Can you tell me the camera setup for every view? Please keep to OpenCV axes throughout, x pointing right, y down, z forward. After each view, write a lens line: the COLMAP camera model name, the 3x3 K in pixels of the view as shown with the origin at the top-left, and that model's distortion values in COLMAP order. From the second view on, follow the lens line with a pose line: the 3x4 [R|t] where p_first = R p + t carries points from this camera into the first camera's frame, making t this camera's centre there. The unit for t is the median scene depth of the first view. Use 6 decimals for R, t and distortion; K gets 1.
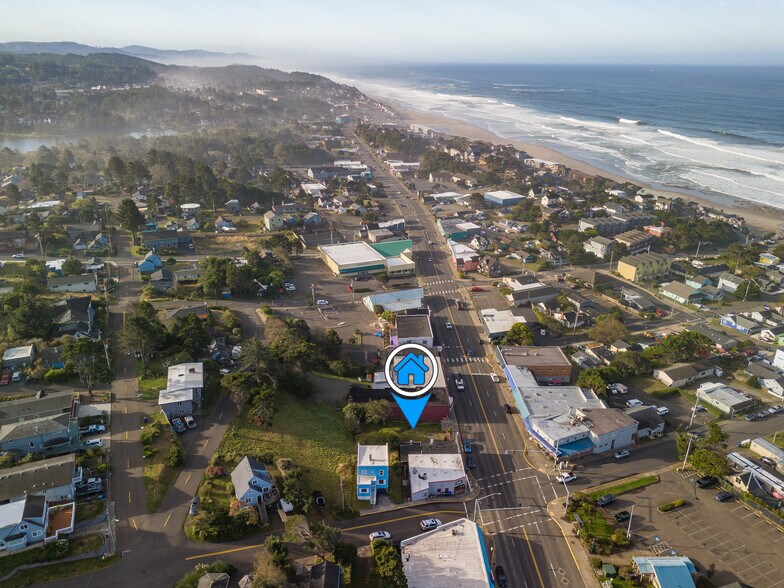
lens RADIAL K [[573.8, 0, 392.0], [0, 573.8, 294.0], [0, 0, 1]] dist [0.051117, -0.002917]
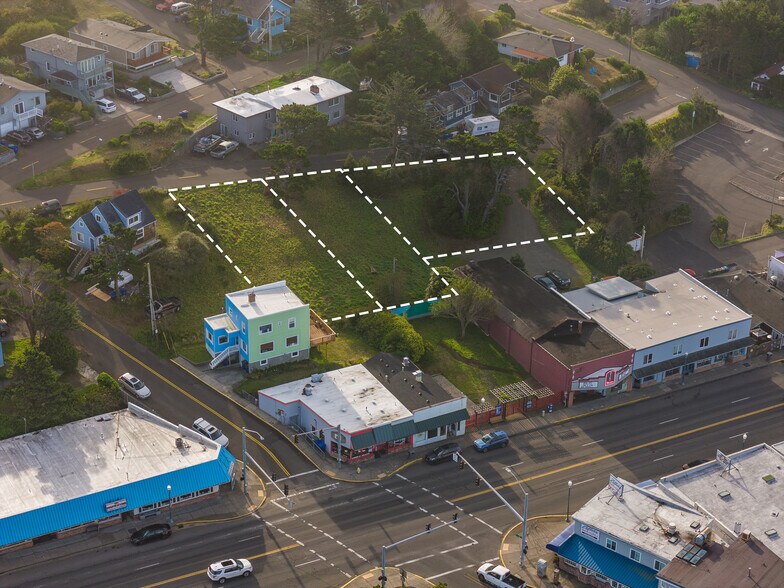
lens RADIAL K [[1563.5, 0, 392.0], [0, 1563.5, 294.0], [0, 0, 1]] dist [-0.282069, 1.525127]
pose [[0.456158, 0.418941, -0.785117, 0.744196], [-0.348121, 0.895954, 0.275823, -0.102708], [0.818982, 0.147497, 0.554538, 0.203793]]
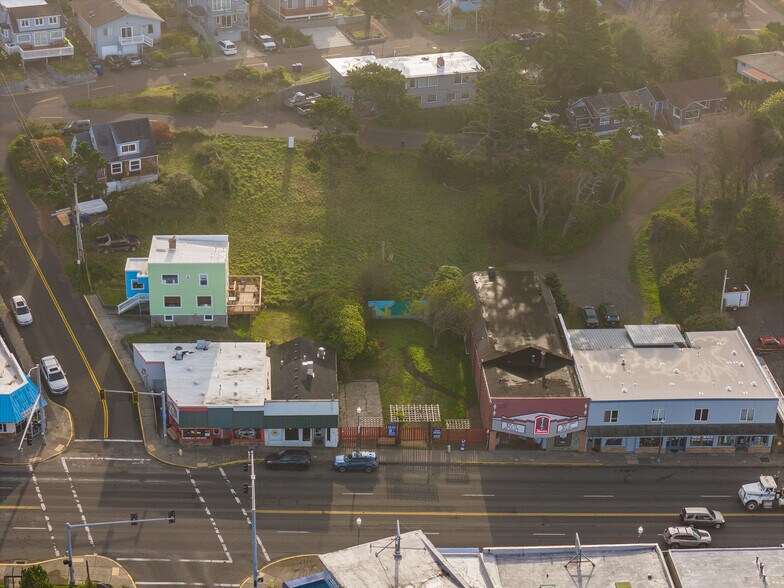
lens RADIAL K [[1563.5, 0, 392.0], [0, 1563.5, 294.0], [0, 0, 1]] dist [-0.282069, 1.525127]
pose [[0.031358, 0.430321, -0.902131, 0.726211], [-0.398236, 0.833219, 0.383607, -0.151190], [0.916747, 0.347232, 0.197497, 0.606023]]
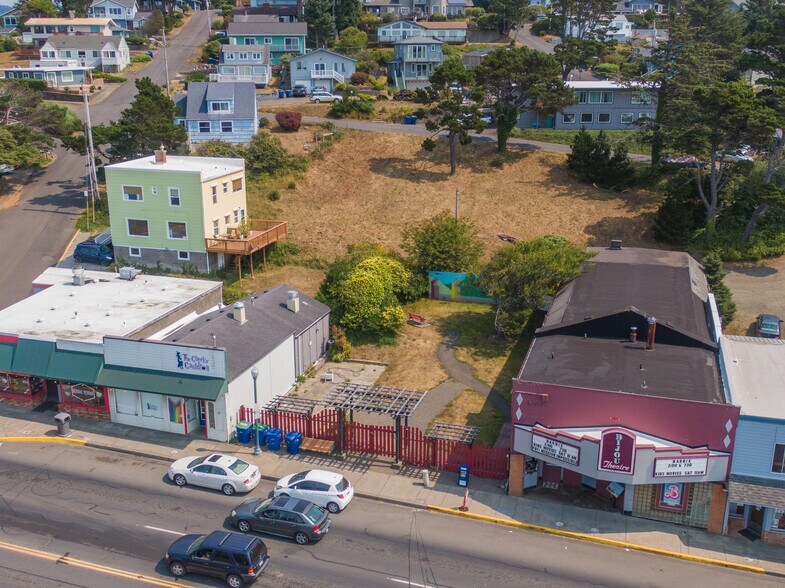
lens RADIAL K [[831.7, 0, 392.5], [0, 831.7, 294.0], [0, 0, 1]] dist [0.002771, 0.007103]
pose [[-0.316785, 0.260617, -0.911990, 0.256235], [-0.361613, 0.855705, 0.370141, 0.078810], [0.876860, 0.447042, -0.176832, 0.812996]]
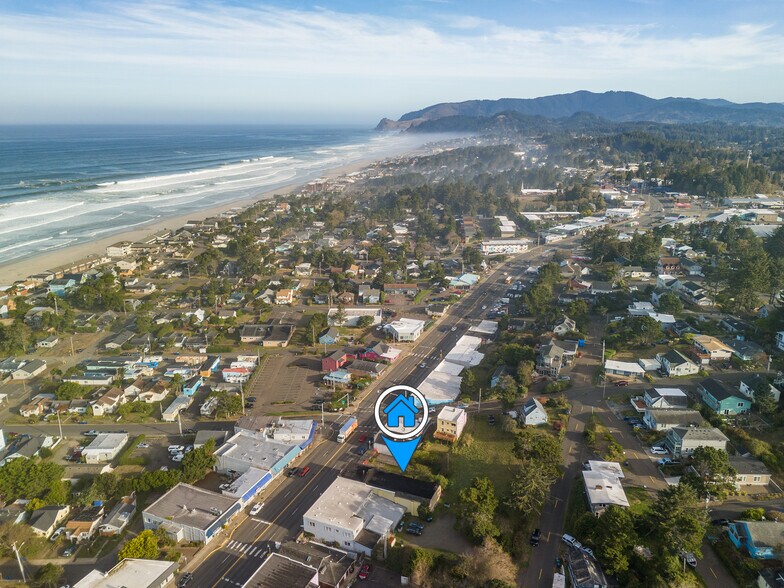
lens RADIAL K [[585.6, 0, 392.0], [0, 585.6, 294.0], [0, 0, 1]] dist [0.054739, 0.001025]
pose [[-0.902210, -0.134827, 0.409682, -0.309194], [0.154158, 0.786325, 0.598271, -0.577557], [-0.402806, 0.602922, -0.688645, 1.258716]]
